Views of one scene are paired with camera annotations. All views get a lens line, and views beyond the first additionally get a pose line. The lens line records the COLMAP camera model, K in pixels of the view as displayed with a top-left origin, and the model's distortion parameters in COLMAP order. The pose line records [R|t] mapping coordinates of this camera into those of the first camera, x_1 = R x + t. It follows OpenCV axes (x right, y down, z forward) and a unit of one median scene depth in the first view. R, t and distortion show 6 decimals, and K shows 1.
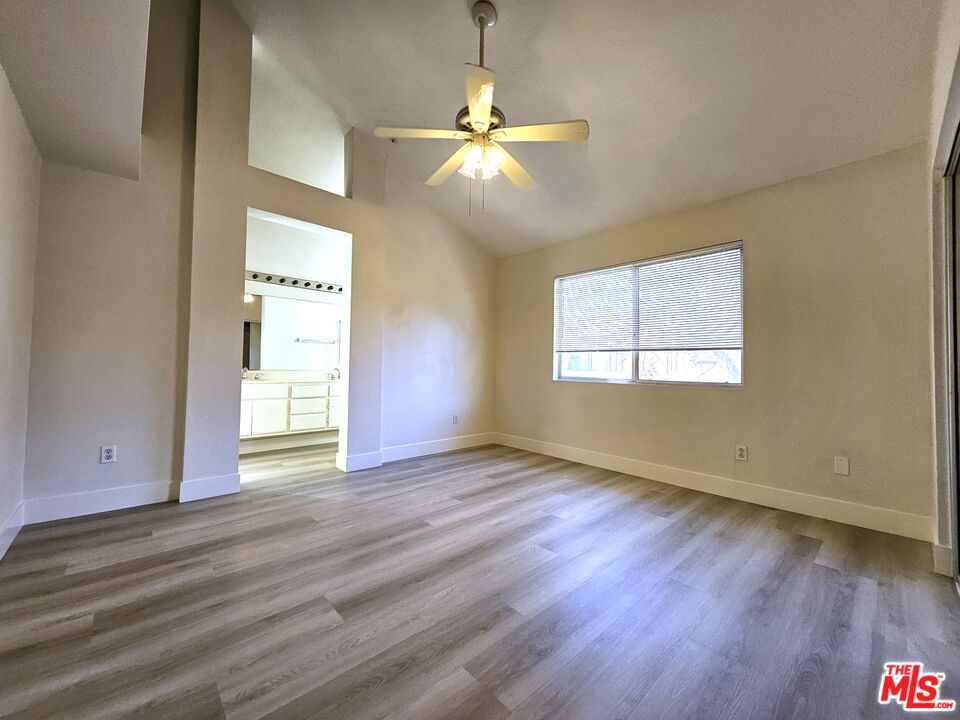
lens RADIAL K [[376.5, 0, 473.2], [0, 376.5, 356.7], [0, 0, 1]] dist [0.001055, 0.000222]
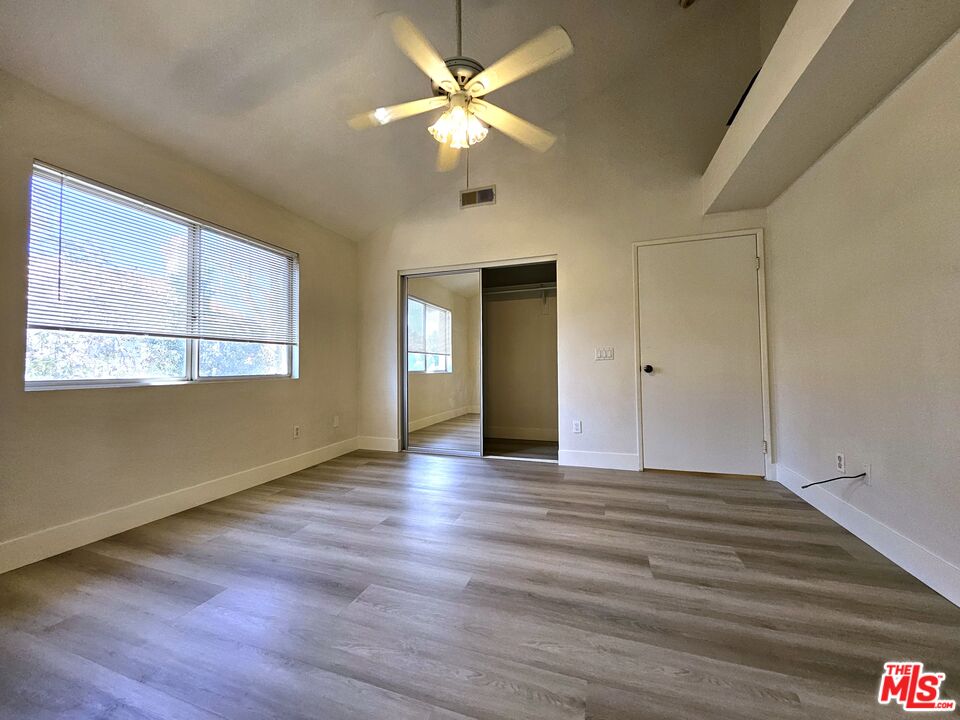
lens RADIAL K [[376.5, 0, 473.2], [0, 376.5, 356.7], [0, 0, 1]] dist [0.001055, 0.000222]
pose [[-0.471504, 0.005828, 0.881845, -0.620991], [-0.017256, 0.999726, -0.015834, 0.028797], [-0.881695, -0.022683, -0.471274, 1.112391]]
